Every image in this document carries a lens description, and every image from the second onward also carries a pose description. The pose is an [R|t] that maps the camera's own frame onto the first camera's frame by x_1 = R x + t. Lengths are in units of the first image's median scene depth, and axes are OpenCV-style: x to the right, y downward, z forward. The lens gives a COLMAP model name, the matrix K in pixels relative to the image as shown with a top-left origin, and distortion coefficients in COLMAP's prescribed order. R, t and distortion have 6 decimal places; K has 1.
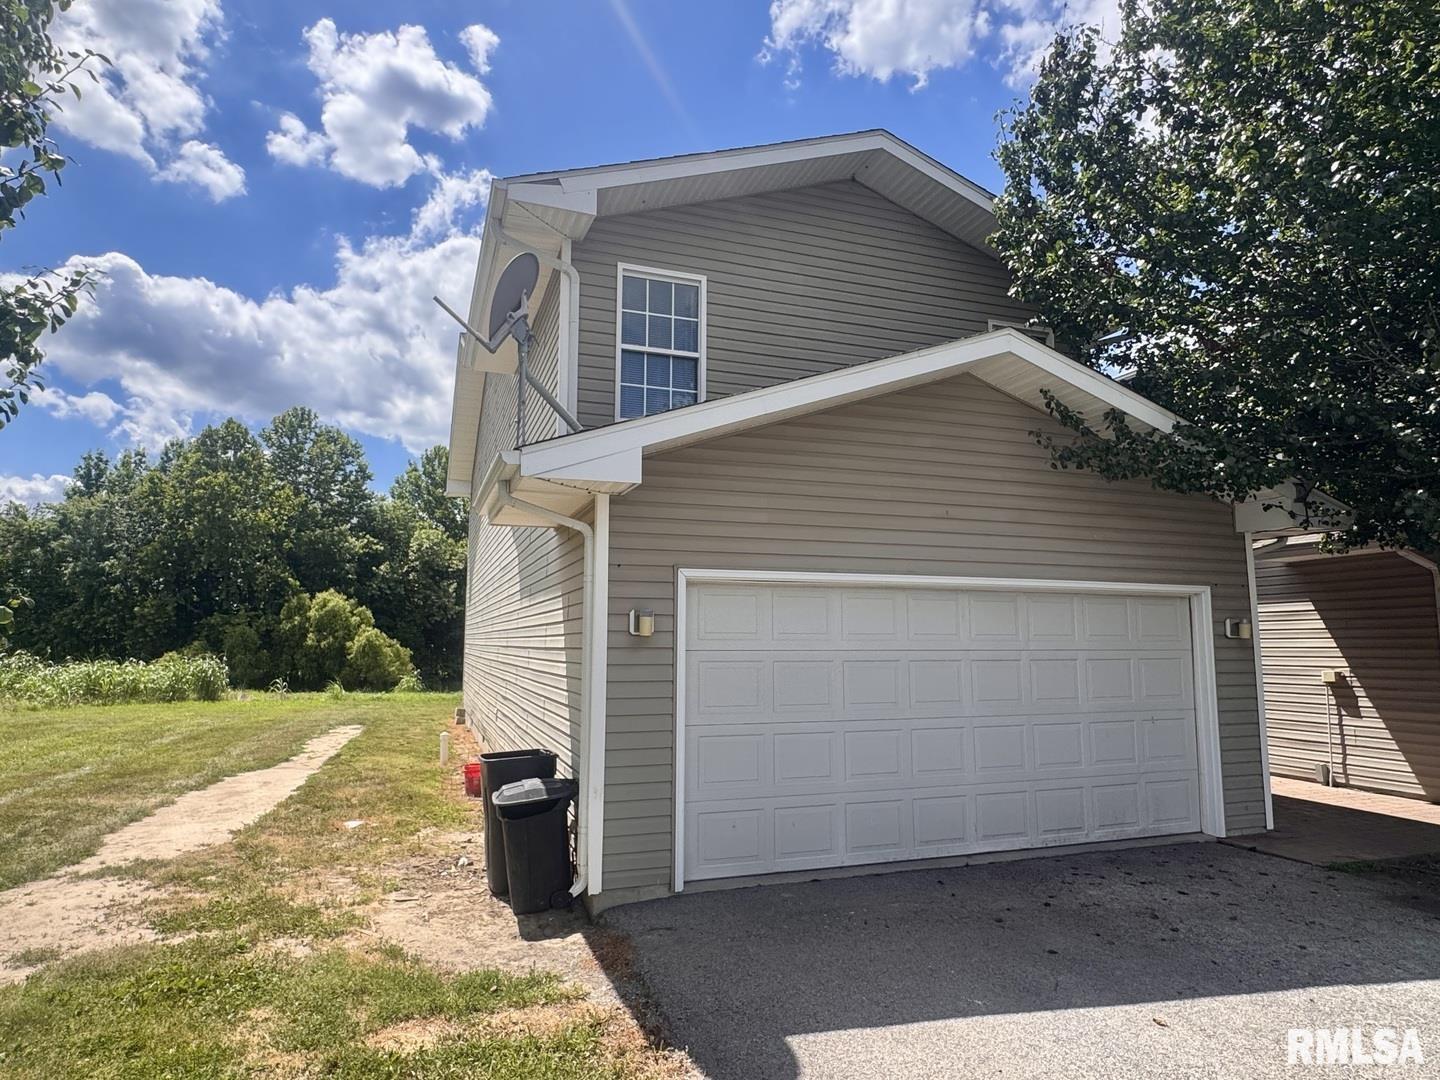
lens RADIAL K [[838.2, 0, 716.9], [0, 838.2, 538.6], [0, 0, 1]] dist [-0.007327, 0.004808]
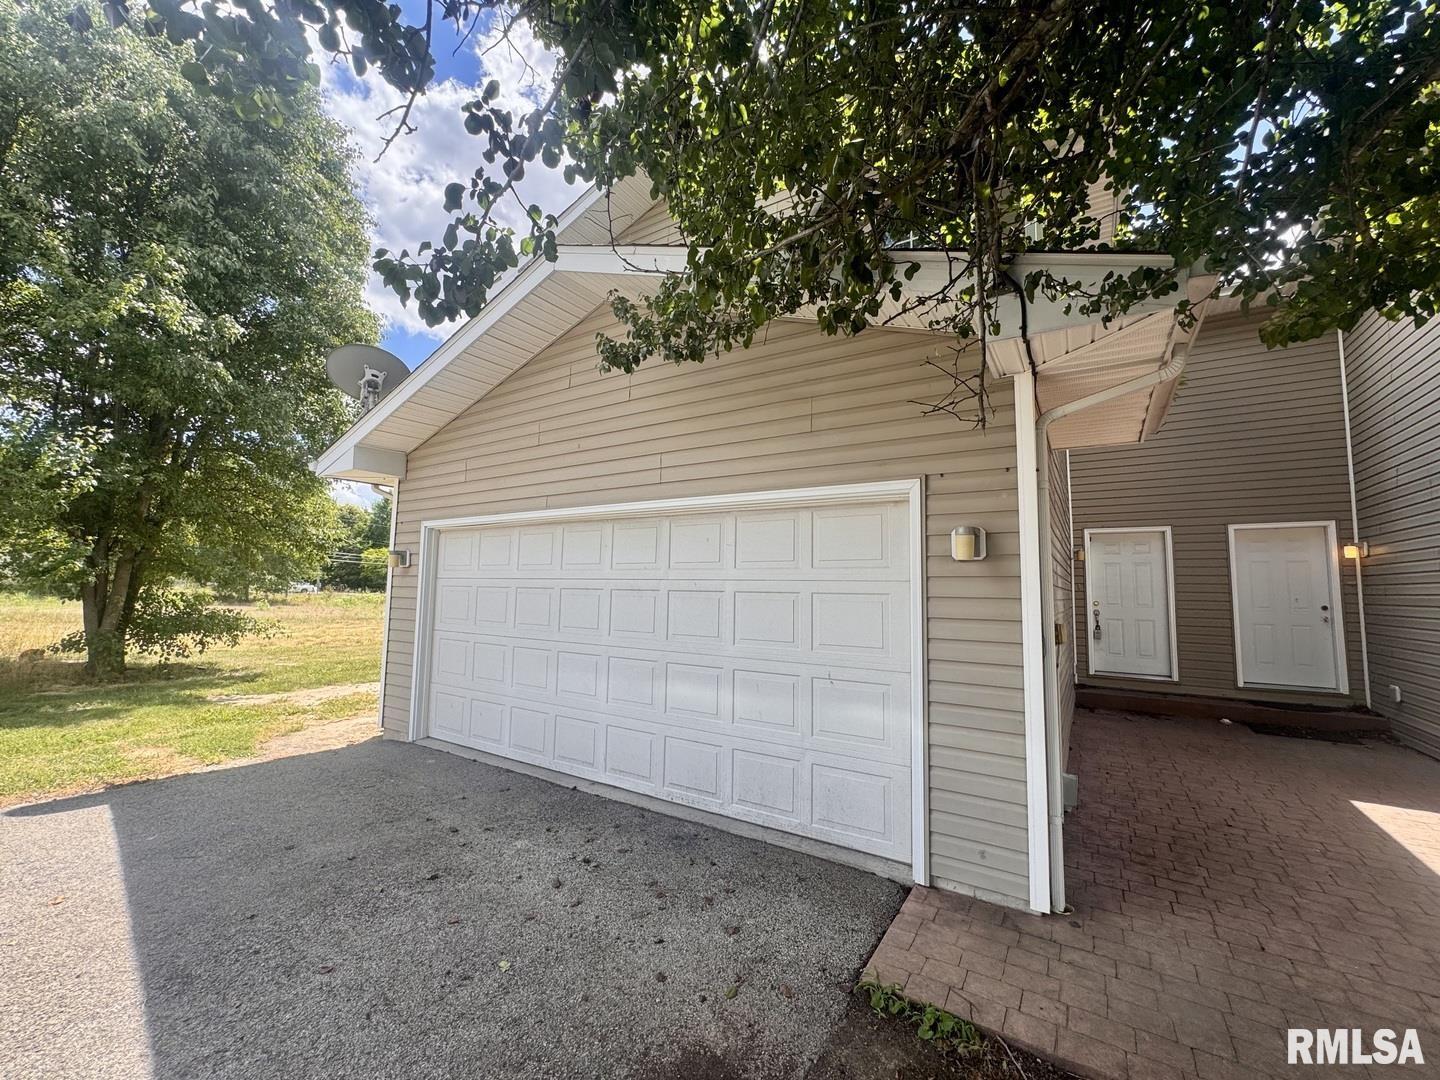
lens RADIAL K [[578.6, 0, 719.7], [0, 578.6, 536.4], [0, 0, 1]] dist [-0.002962, -0.000161]
pose [[0.616023, -0.063338, -0.785178, 0.970342], [0.082872, 0.996442, -0.015362, 0.109533], [0.783357, -0.055607, 0.619080, 0.715552]]
